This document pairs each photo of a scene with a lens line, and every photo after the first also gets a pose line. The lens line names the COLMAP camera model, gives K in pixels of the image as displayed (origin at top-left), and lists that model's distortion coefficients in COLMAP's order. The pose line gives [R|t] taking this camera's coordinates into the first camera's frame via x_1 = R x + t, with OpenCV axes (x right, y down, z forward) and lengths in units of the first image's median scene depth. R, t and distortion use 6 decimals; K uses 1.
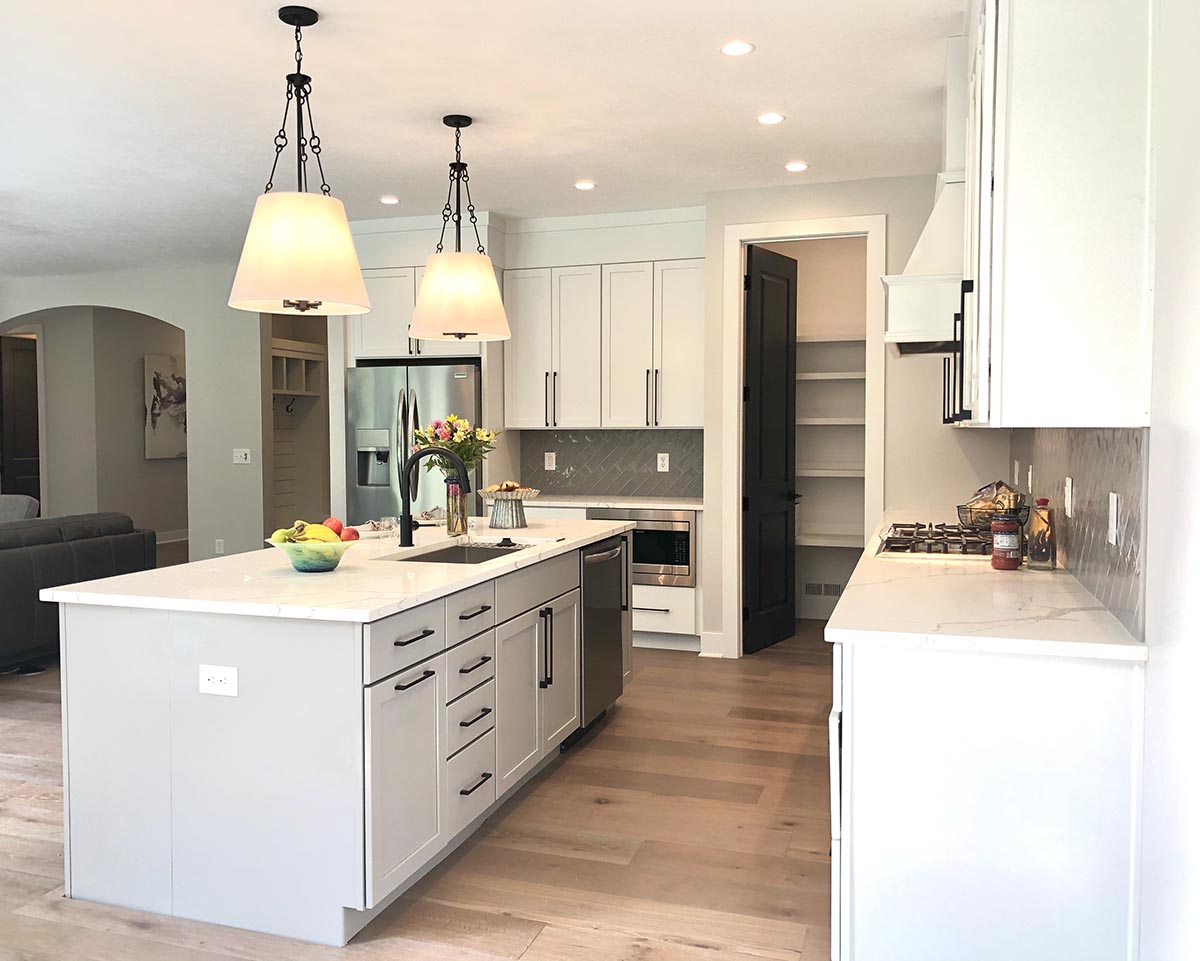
lens RADIAL K [[1080.0, 0, 597.5], [0, 1080.0, 483.0], [0, 0, 1]] dist [-0.002507, 0.000290]
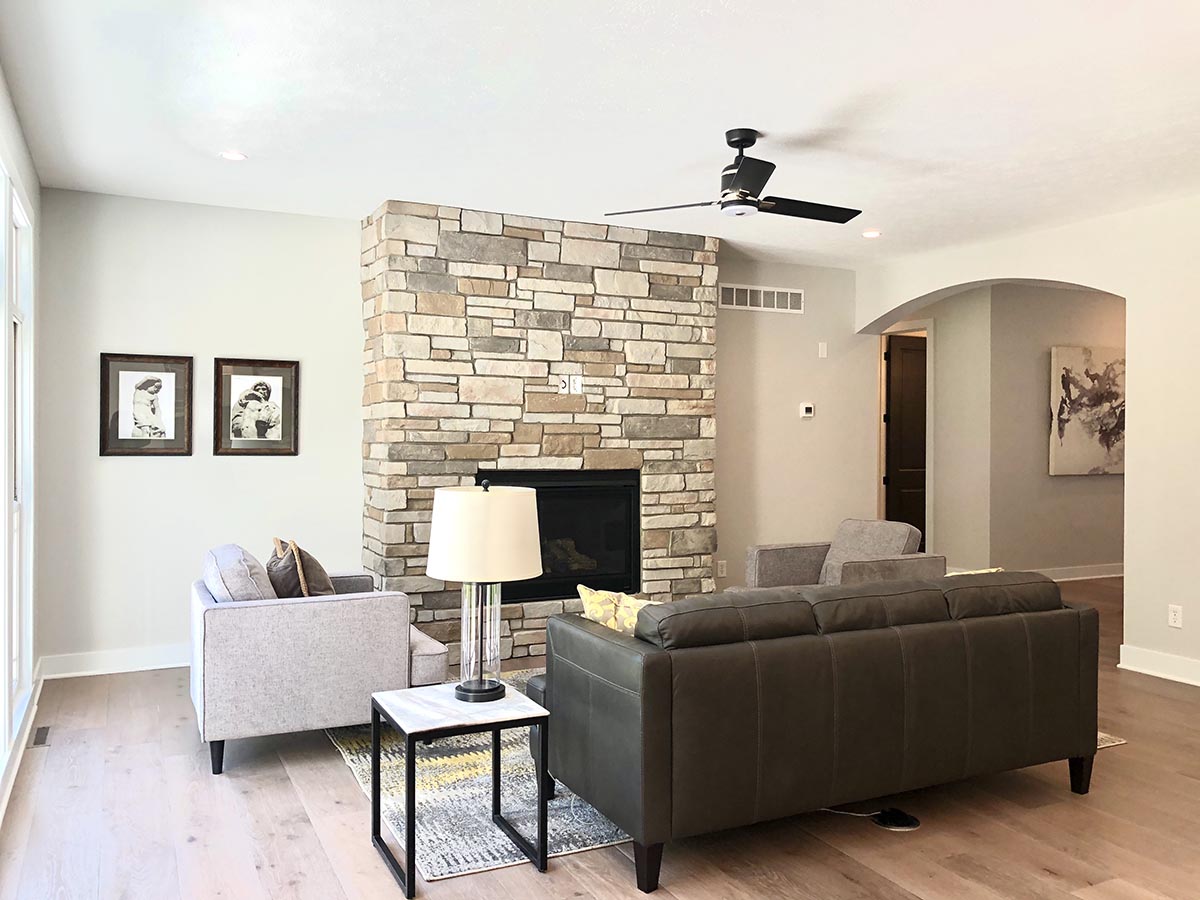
lens RADIAL K [[962.7, 0, 598.4], [0, 962.7, 447.3], [0, 0, 1]] dist [0.000400, -0.007674]
pose [[0.689584, 0.010400, -0.724131, -0.129527], [-0.039671, 0.998938, -0.023432, -0.012982], [0.723119, 0.044885, 0.689264, 0.257604]]
